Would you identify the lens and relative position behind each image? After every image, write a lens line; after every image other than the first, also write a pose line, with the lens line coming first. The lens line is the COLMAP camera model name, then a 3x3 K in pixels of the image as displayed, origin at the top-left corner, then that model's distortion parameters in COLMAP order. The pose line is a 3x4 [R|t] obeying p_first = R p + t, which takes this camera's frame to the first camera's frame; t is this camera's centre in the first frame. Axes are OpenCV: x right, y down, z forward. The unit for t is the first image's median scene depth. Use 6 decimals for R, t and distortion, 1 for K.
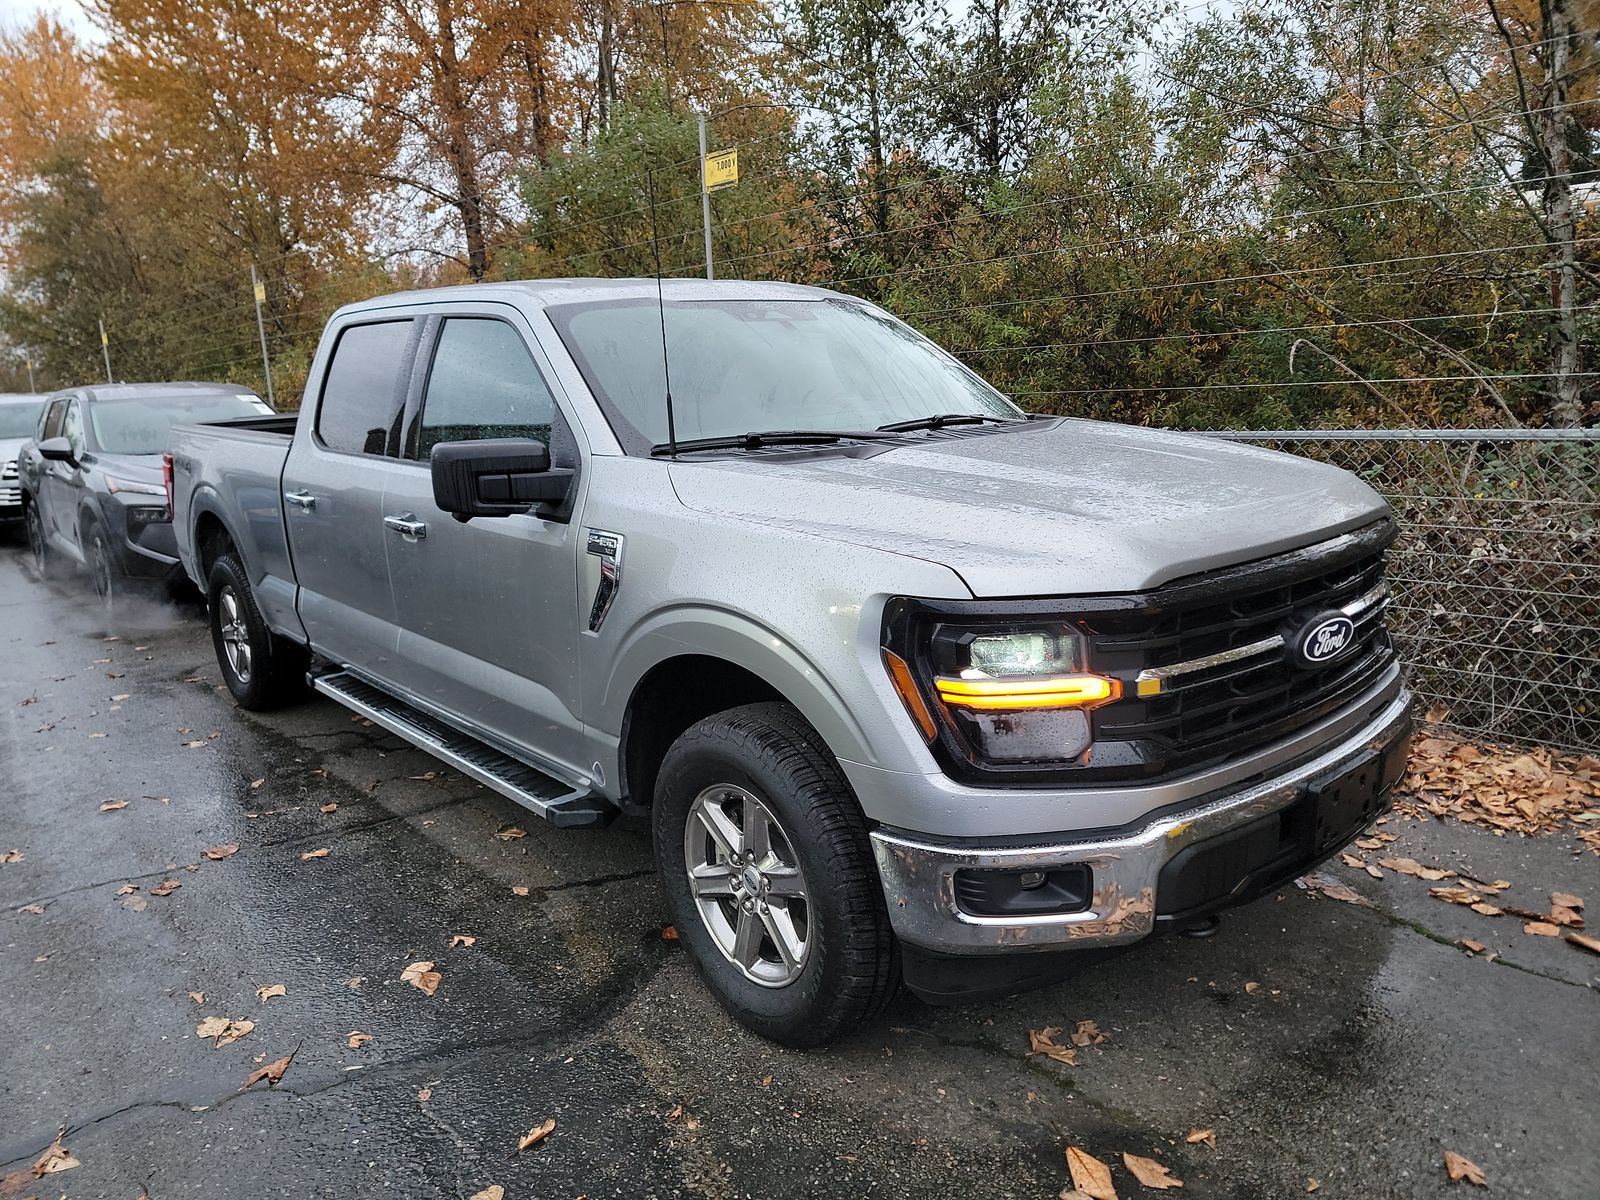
lens RADIAL K [[1110.7, 0, 800.0], [0, 1110.7, 600.0], [0, 0, 1]] dist [0.078329, -0.070655]
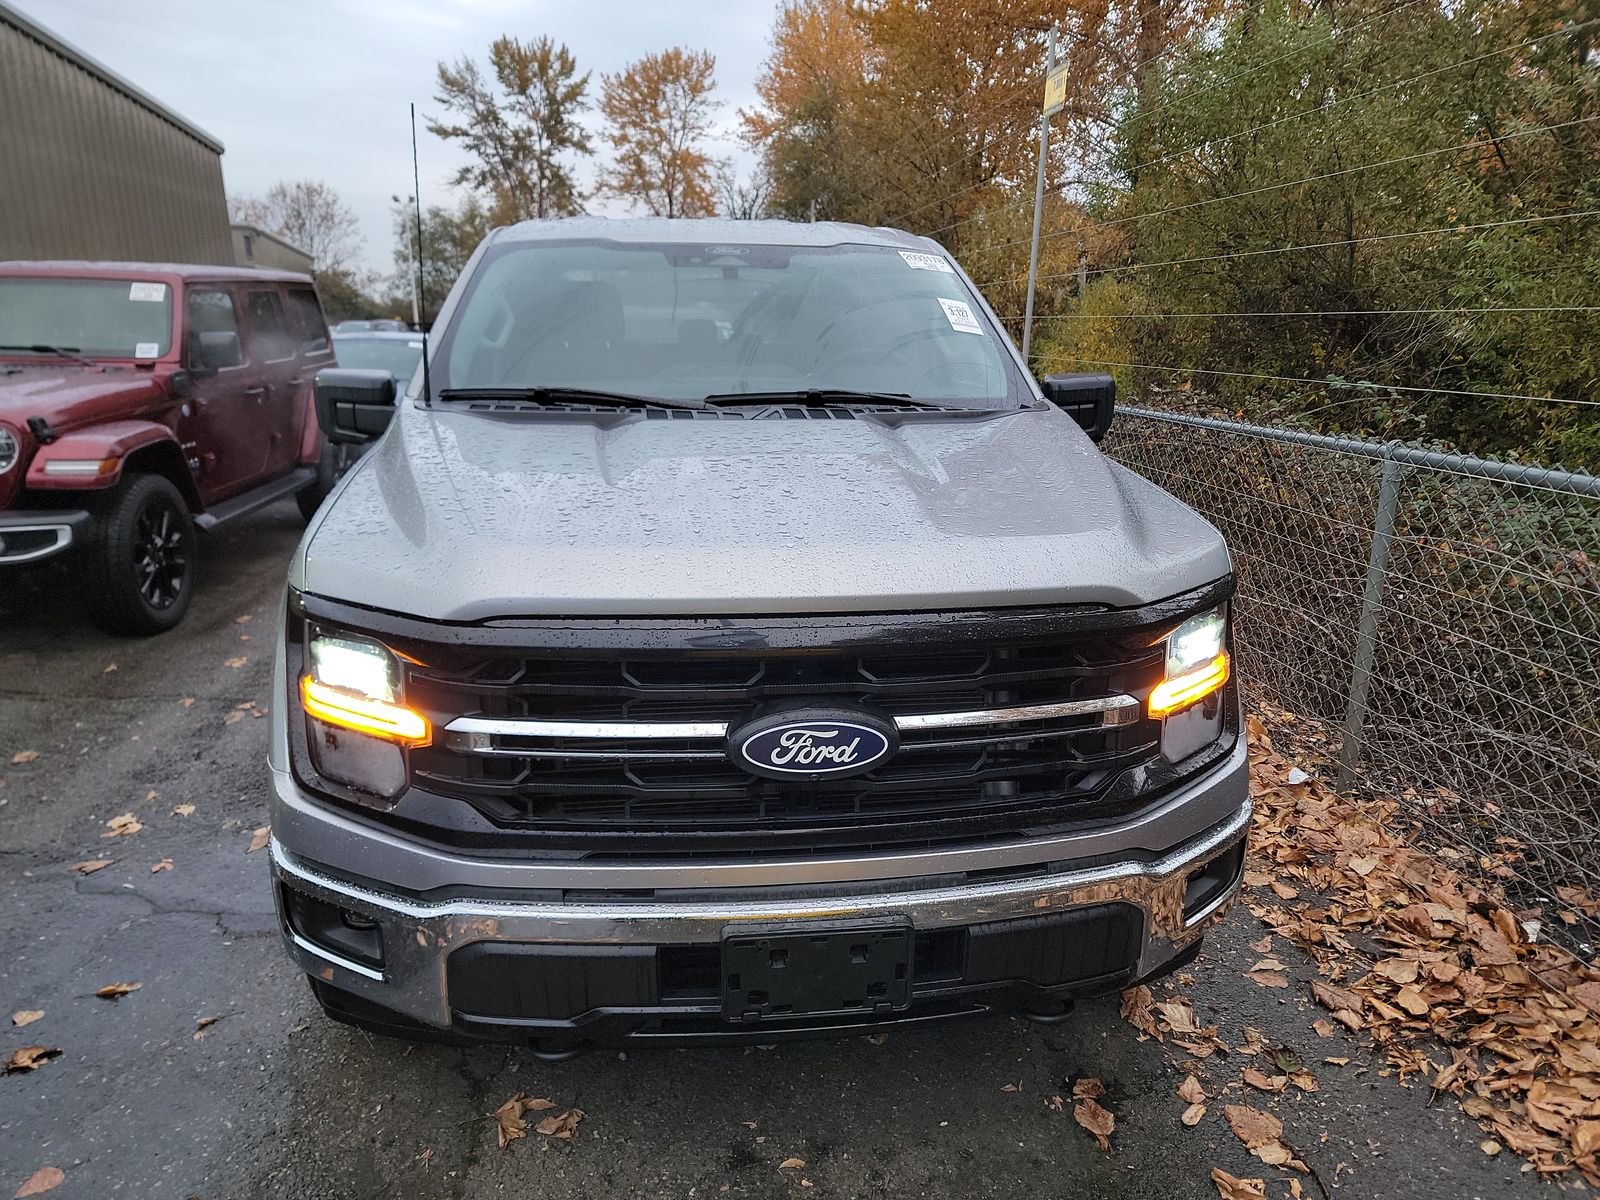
lens RADIAL K [[1110.7, 0, 800.0], [0, 1110.7, 600.0], [0, 0, 1]] dist [0.078329, -0.070655]
pose [[0.824123, 0.193862, -0.532202, 0.734375], [-0.163631, 0.981028, 0.103967, -0.116592], [0.542260, 0.001403, 0.840209, 0.351095]]
